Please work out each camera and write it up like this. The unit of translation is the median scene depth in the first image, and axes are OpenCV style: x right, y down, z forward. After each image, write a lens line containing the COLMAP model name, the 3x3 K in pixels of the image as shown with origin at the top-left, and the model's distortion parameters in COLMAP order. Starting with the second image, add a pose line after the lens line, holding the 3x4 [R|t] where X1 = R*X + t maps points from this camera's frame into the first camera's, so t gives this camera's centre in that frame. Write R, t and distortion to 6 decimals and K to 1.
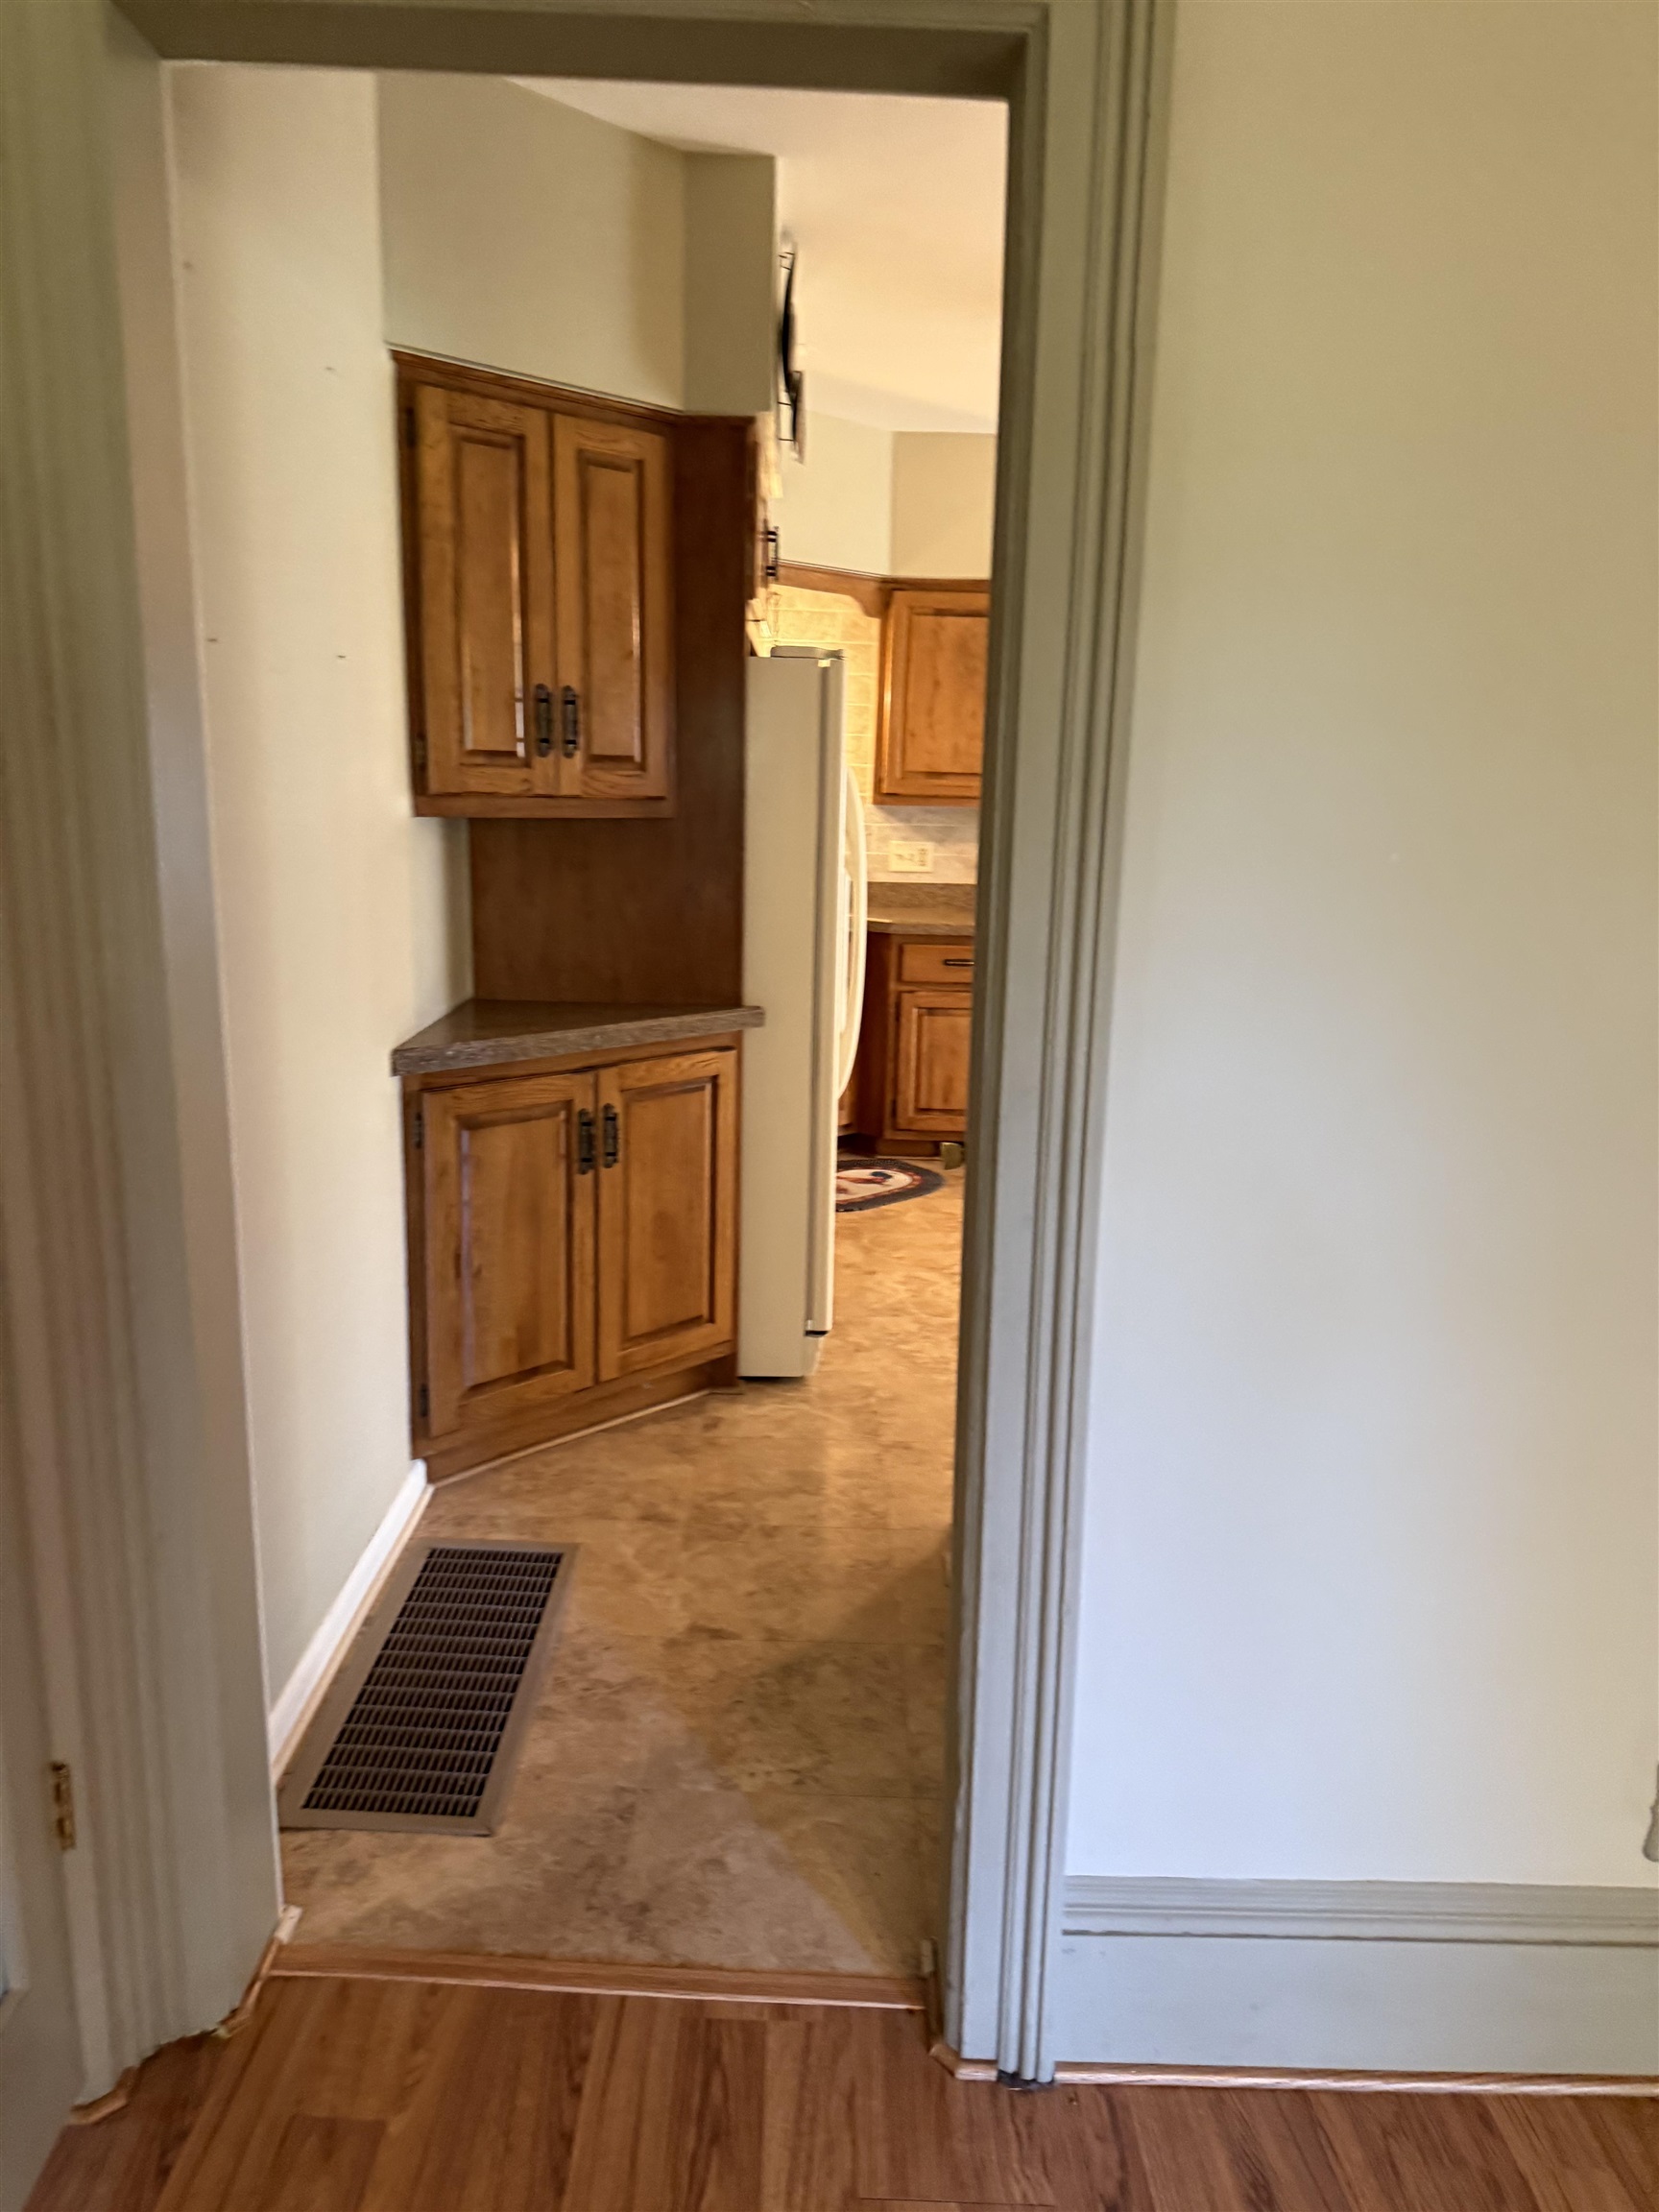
lens RADIAL K [[1523.7, 0, 829.5], [0, 1523.7, 1106.0], [0, 0, 1]] dist [0.005000, 0.000299]
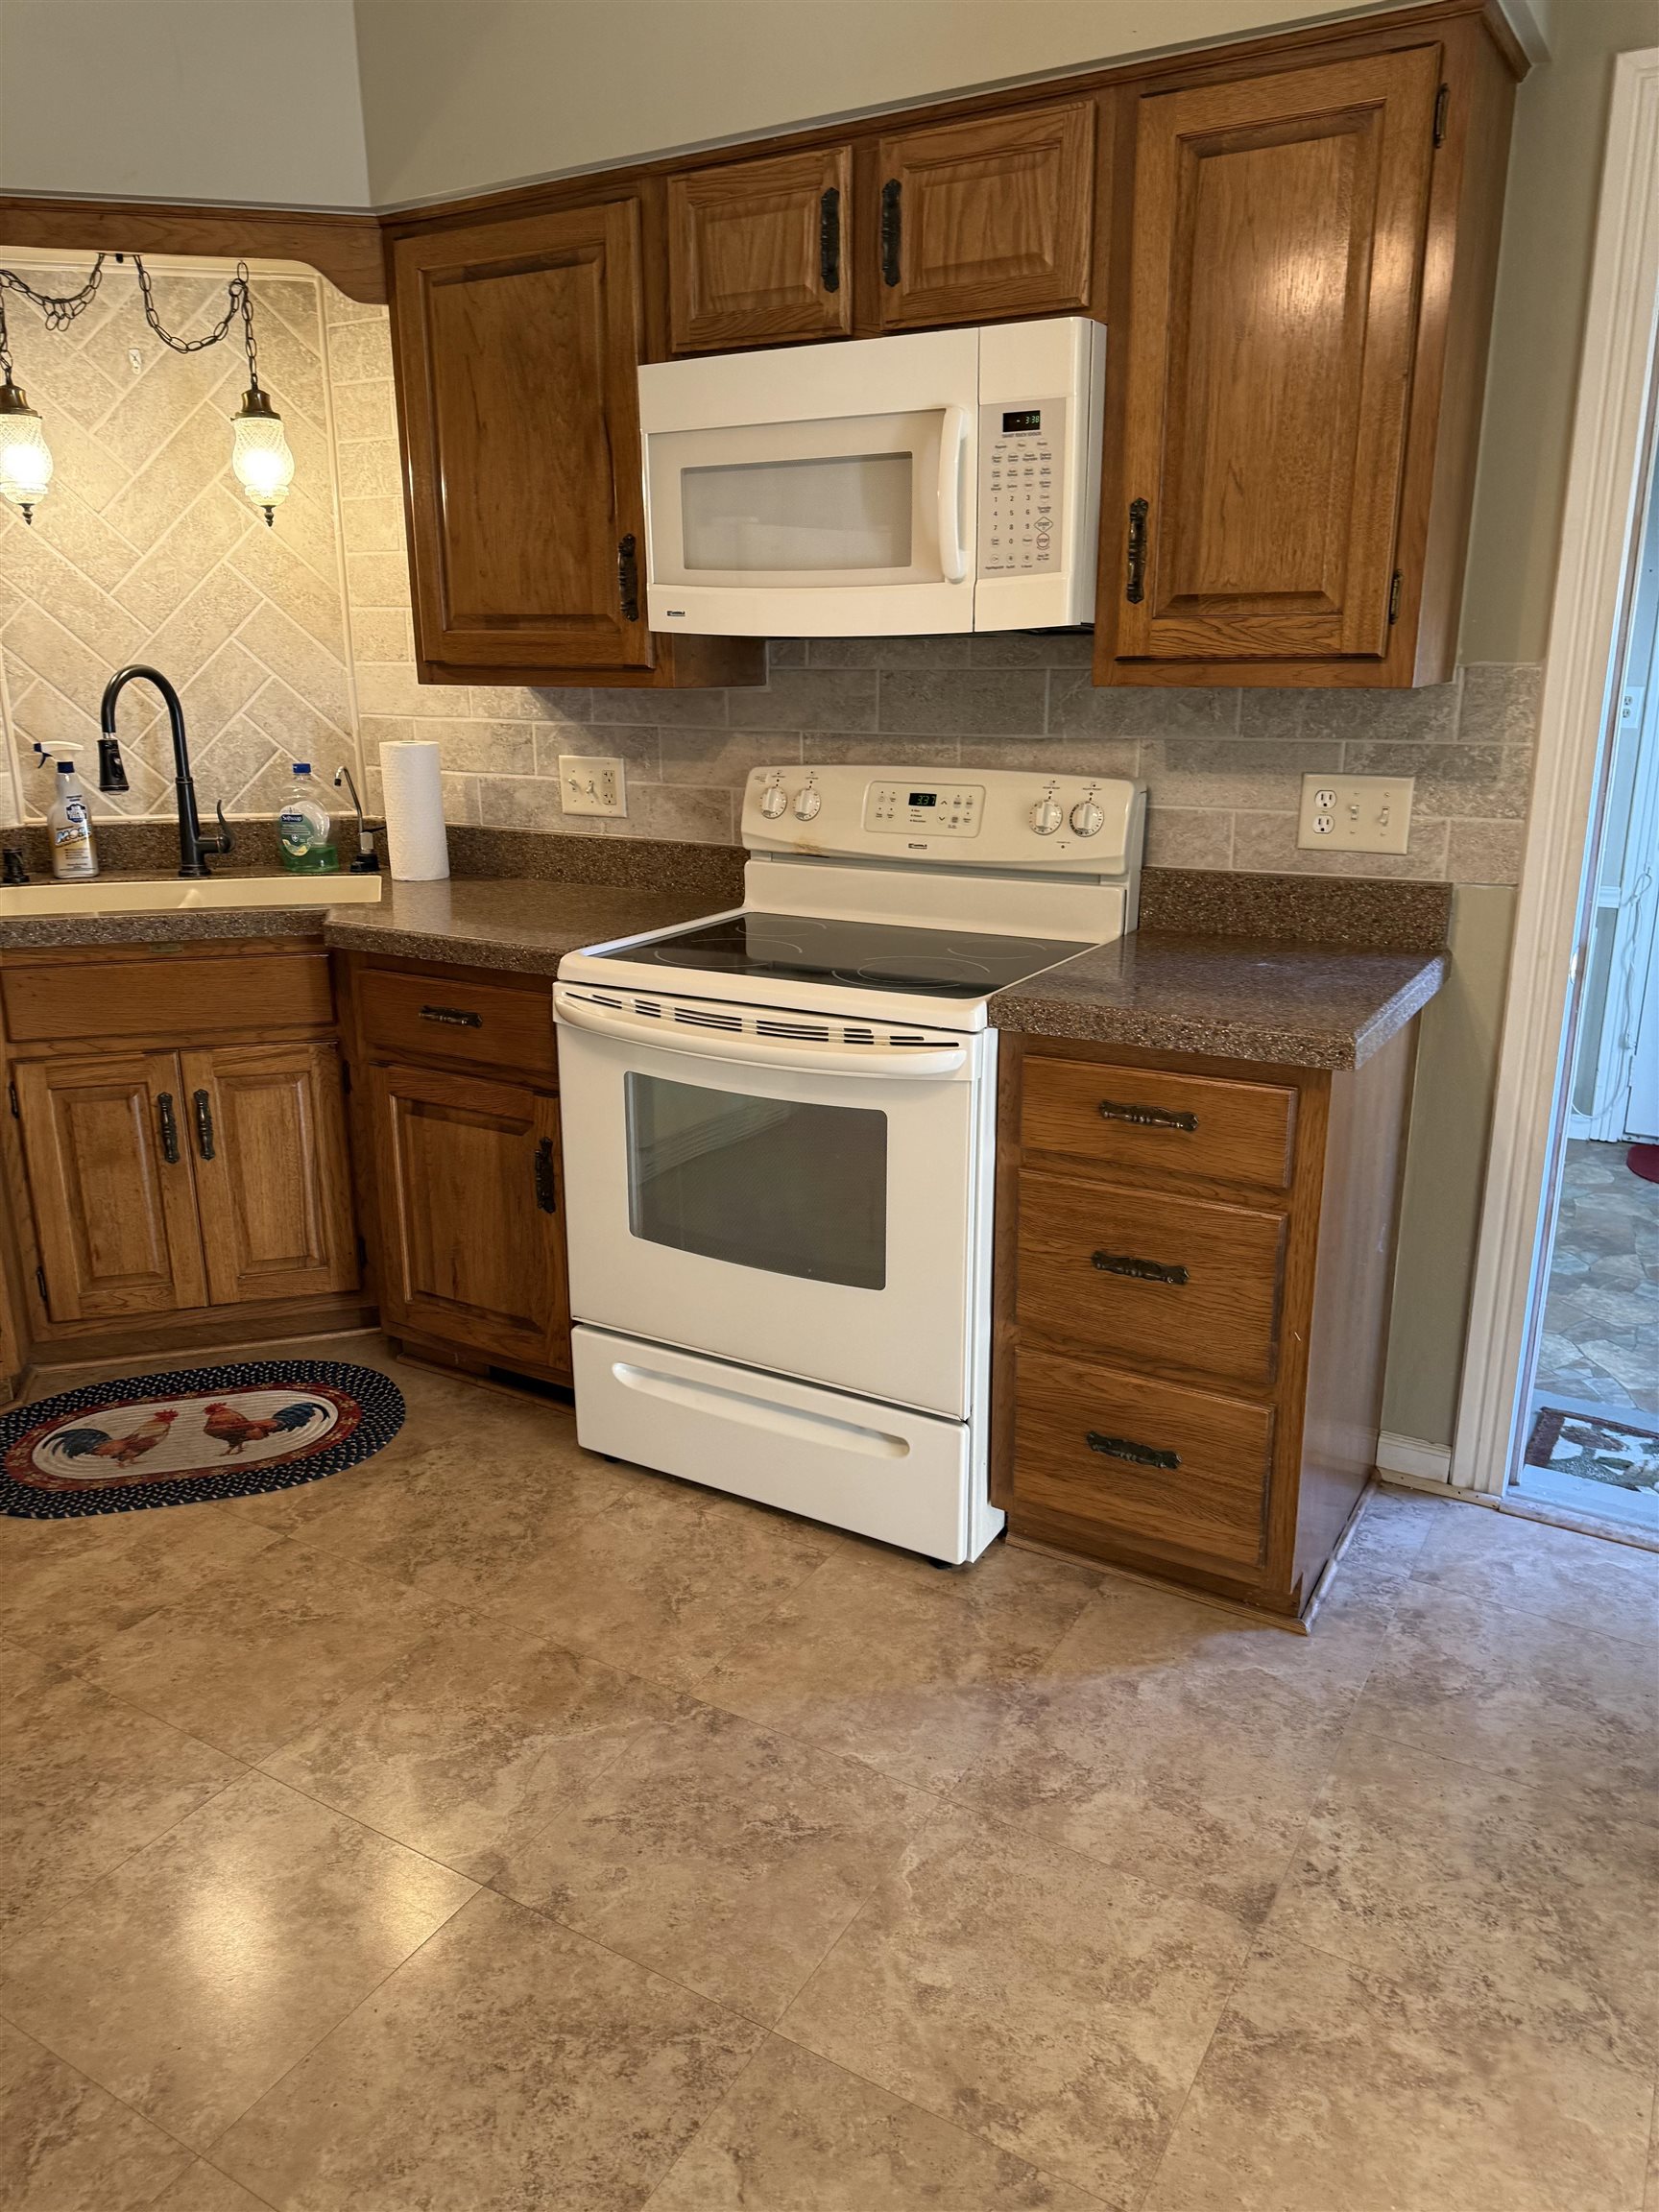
lens RADIAL K [[1553.4, 0, 829.5], [0, 1553.4, 1106.0], [0, 0, 1]] dist [-0.009232, -0.002663]
pose [[0.864256, 0.109333, -0.491028, 0.424959], [-0.077578, 0.993387, 0.084644, -0.114535], [0.497035, -0.035061, 0.867022, 0.622223]]
